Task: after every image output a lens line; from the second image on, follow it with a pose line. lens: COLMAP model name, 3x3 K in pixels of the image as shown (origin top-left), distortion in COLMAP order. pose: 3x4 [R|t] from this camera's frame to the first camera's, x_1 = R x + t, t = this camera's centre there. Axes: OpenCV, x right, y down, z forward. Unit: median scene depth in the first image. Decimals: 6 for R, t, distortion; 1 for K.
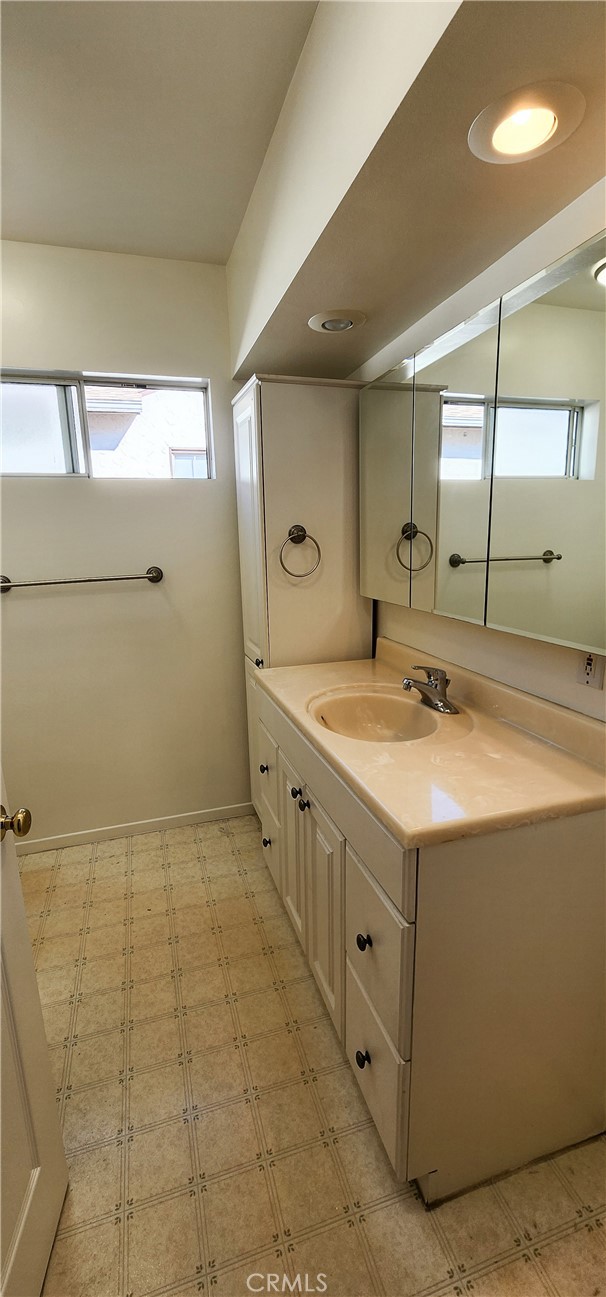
lens RADIAL K [[527.6, 0, 309.1], [0, 527.6, 651.6], [0, 0, 1]] dist [0.000600, 0.000127]
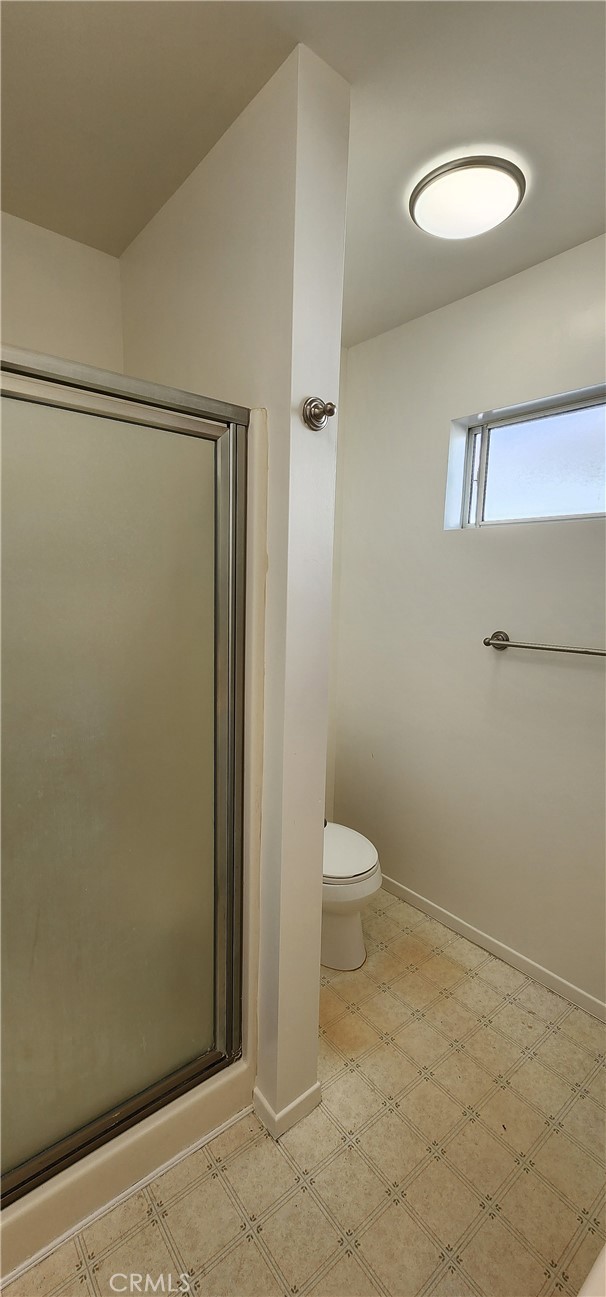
lens RADIAL K [[527.6, 0, 301.6], [0, 527.6, 653.0], [0, 0, 1]] dist [0.000600, 0.000127]
pose [[0.361198, 0.152942, -0.919861, 0.144538], [-0.228891, 0.970820, 0.071538, -0.104997], [0.903961, 0.184708, 0.385665, 0.378856]]
